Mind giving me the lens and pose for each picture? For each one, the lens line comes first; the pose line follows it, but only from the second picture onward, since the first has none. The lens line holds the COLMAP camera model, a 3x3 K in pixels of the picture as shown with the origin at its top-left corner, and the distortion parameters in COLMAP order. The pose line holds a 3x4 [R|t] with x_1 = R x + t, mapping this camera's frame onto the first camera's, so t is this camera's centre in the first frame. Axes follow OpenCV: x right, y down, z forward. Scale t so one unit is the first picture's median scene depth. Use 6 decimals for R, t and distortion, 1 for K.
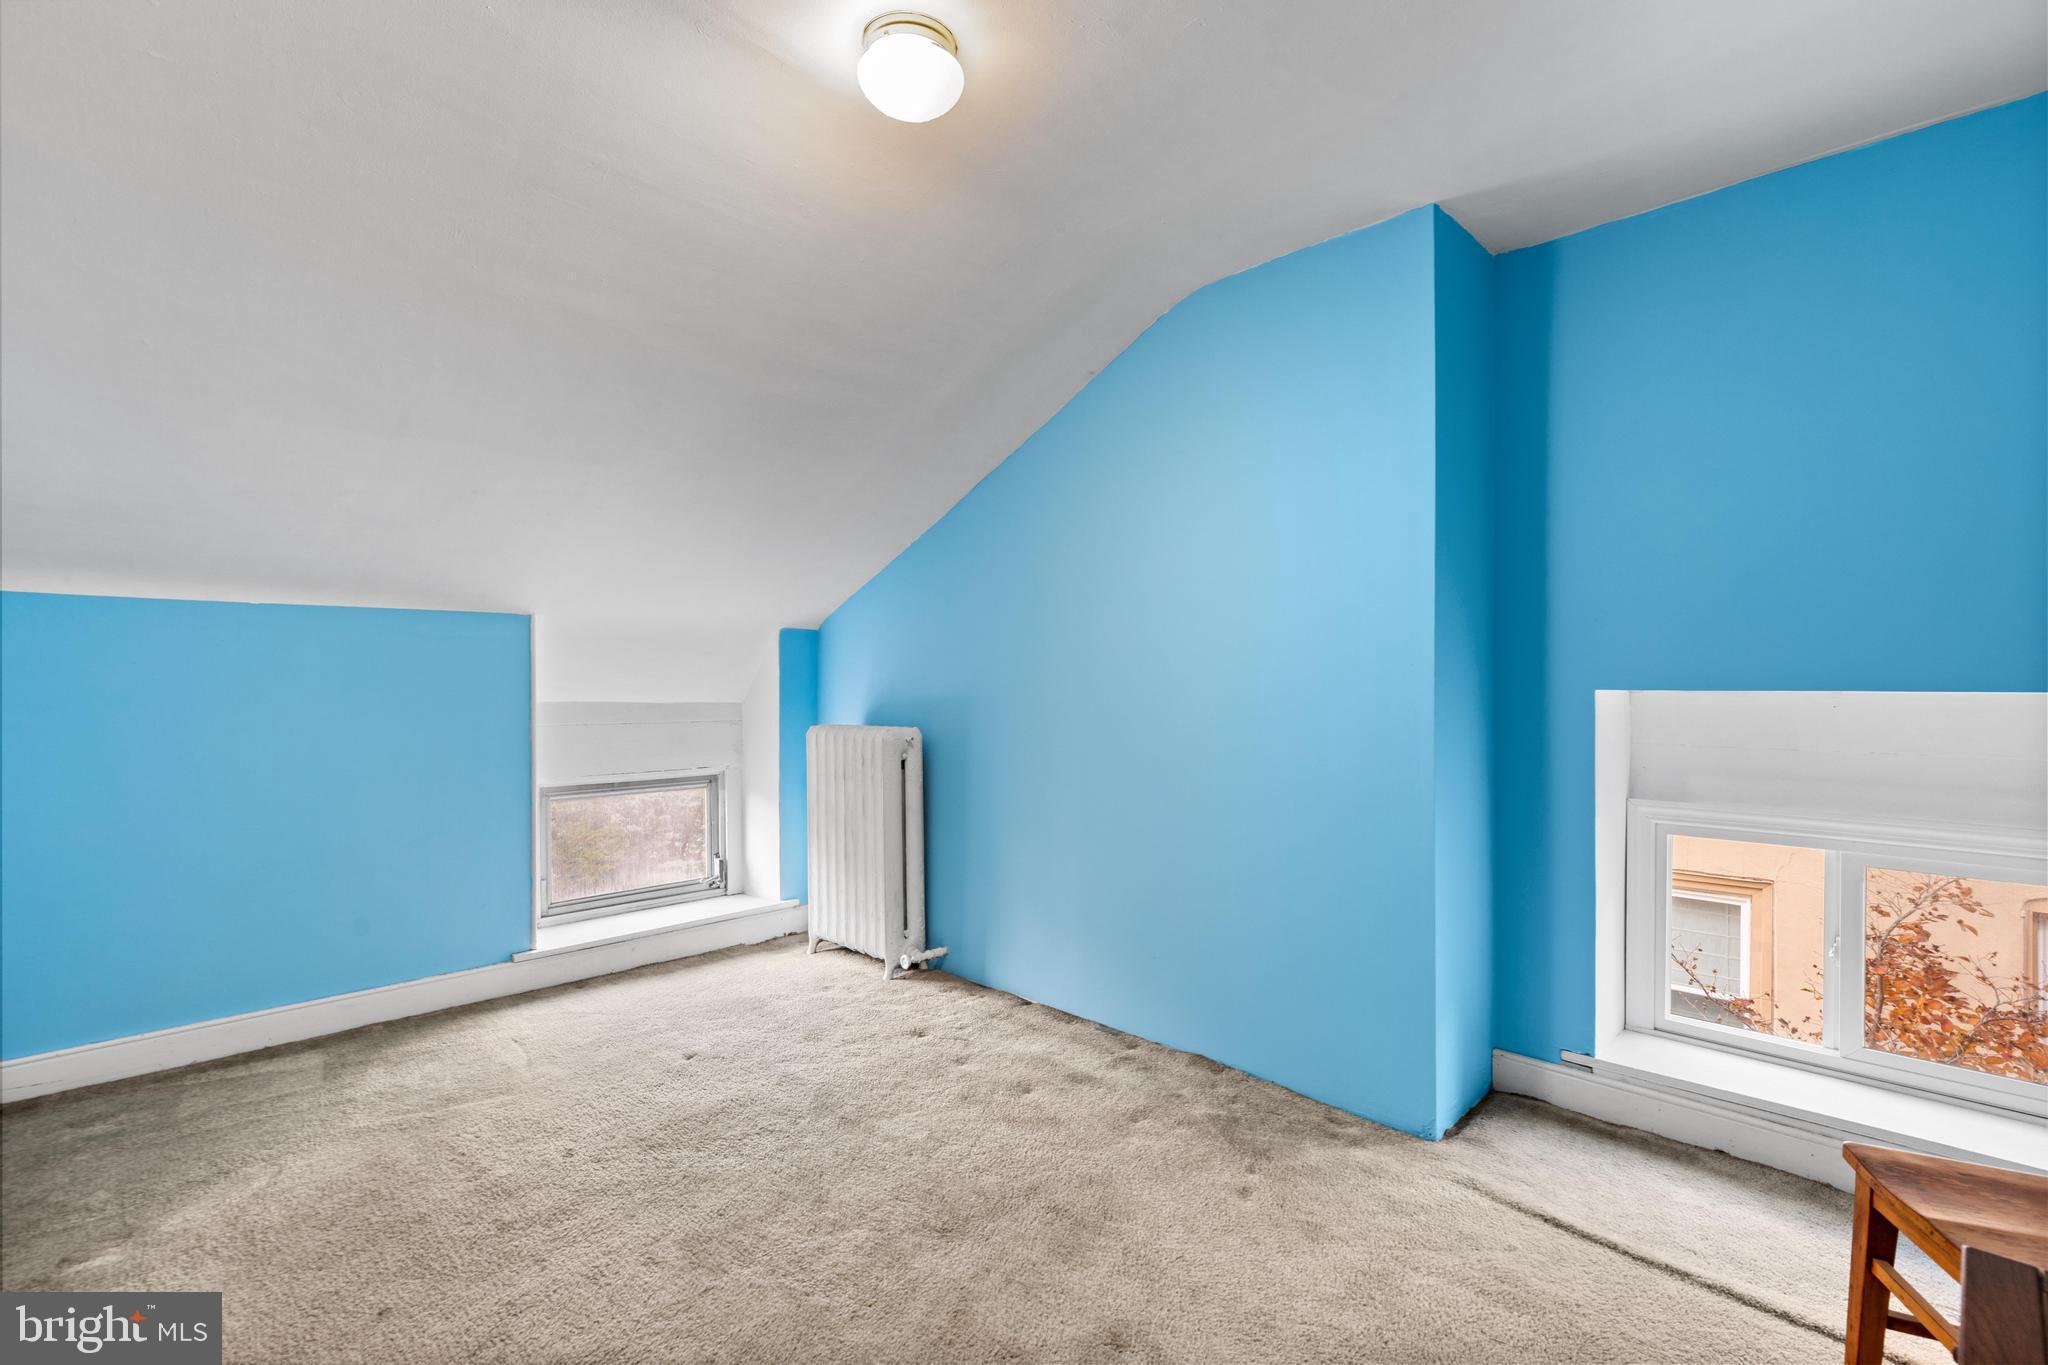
lens RADIAL K [[927.5, 0, 1017.3], [0, 927.5, 682.0], [0, 0, 1]] dist [0.005801, -0.000248]
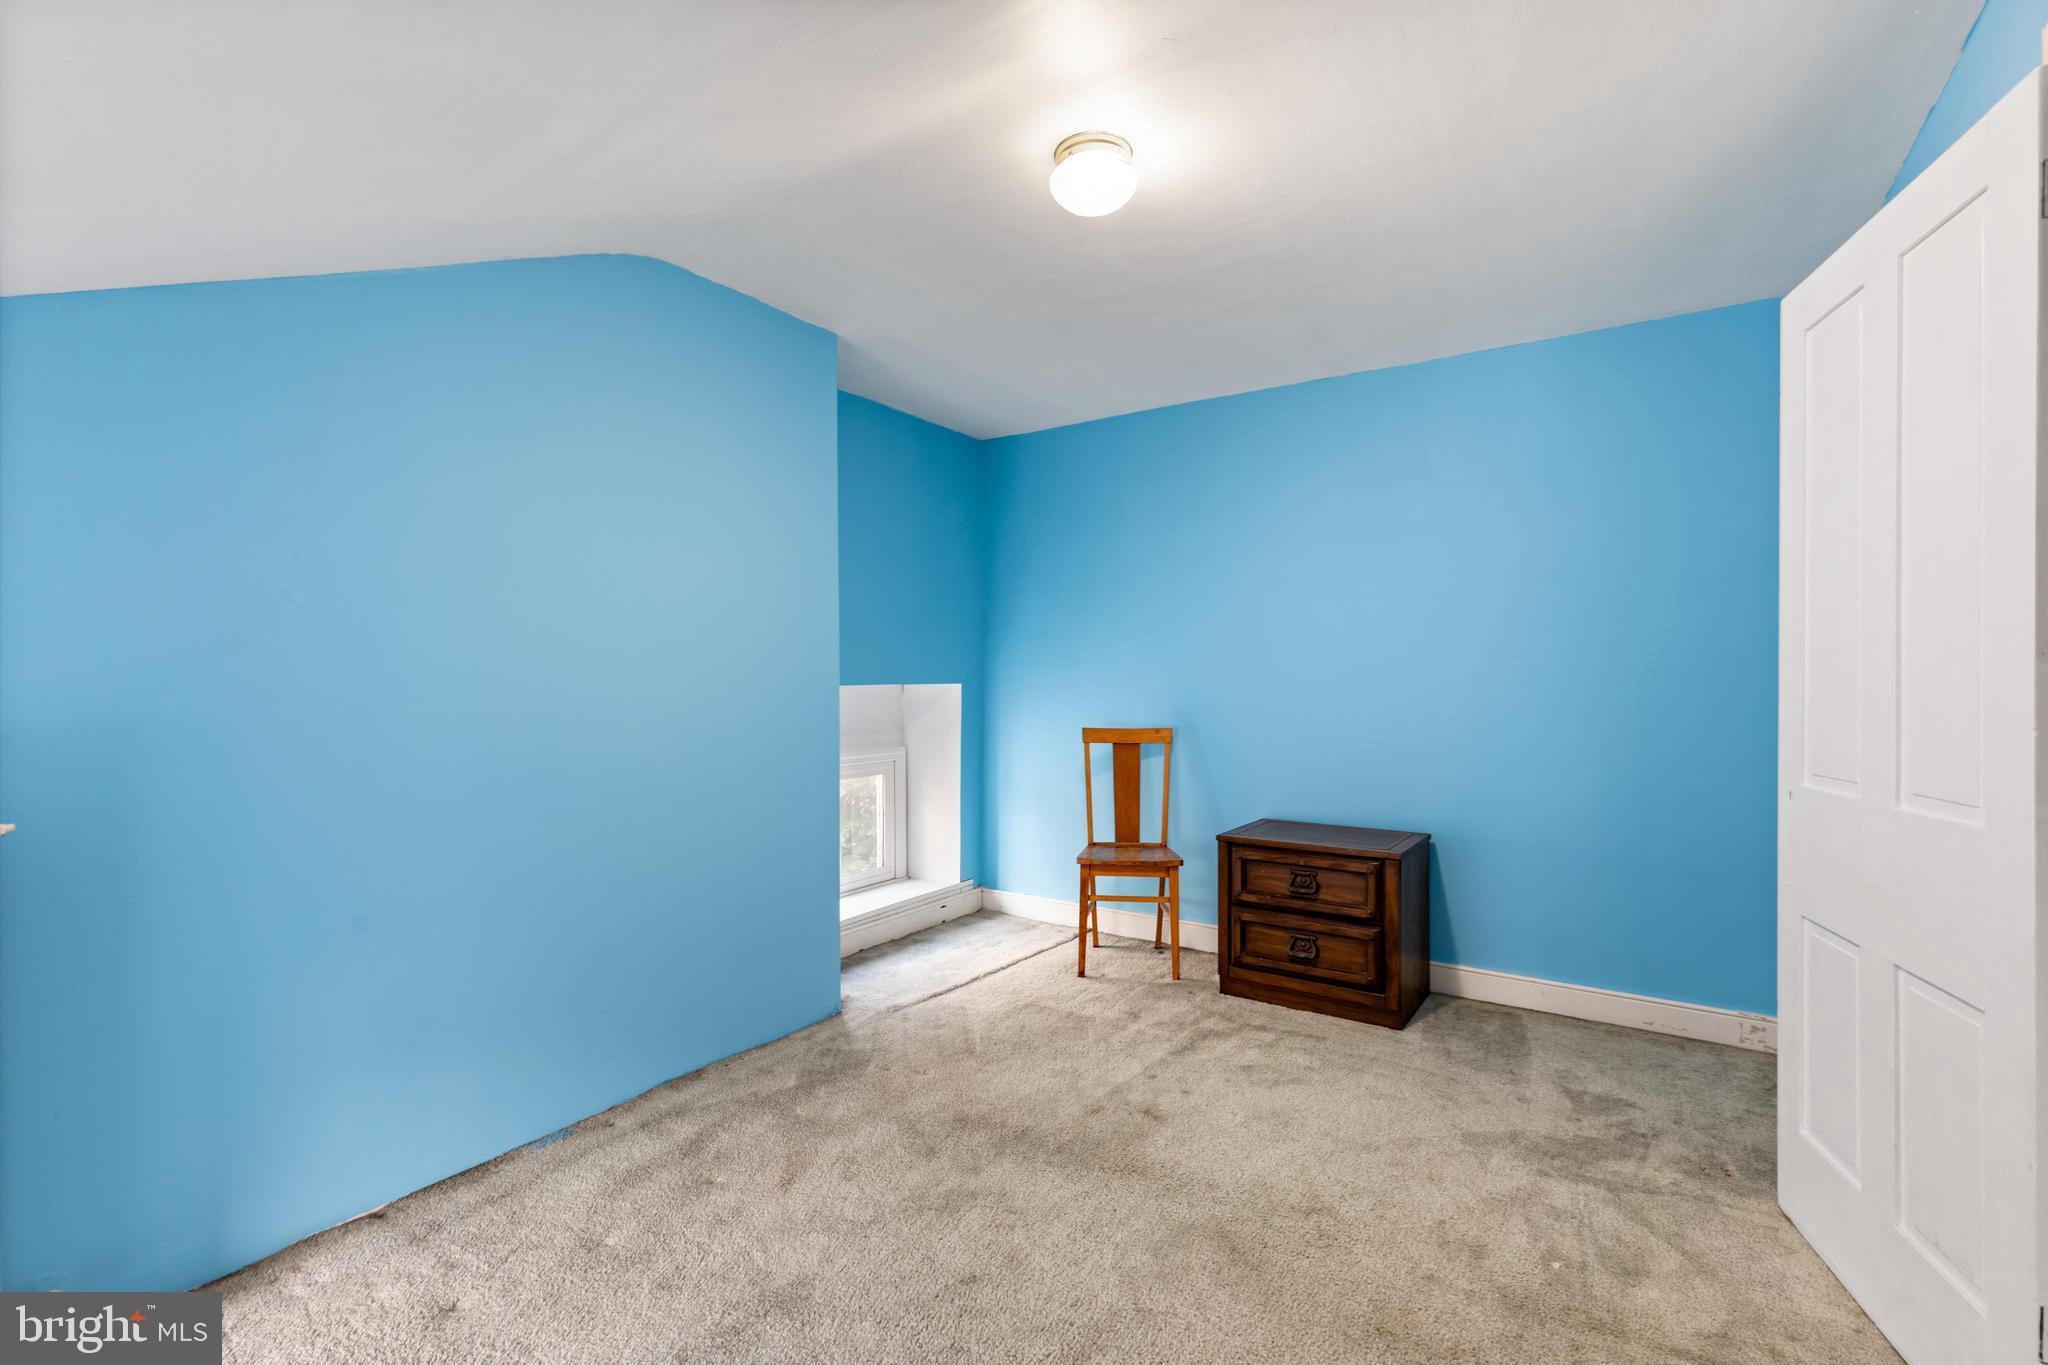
lens RADIAL K [[927.5, 0, 1016.9], [0, 927.5, 680.7], [0, 0, 1]] dist [0.005801, -0.000248]
pose [[-0.201814, -0.000614, 0.979424, -0.806356], [0.012224, 0.999920, 0.003145, -0.001350], [-0.979348, 0.012607, -0.201791, 0.850181]]
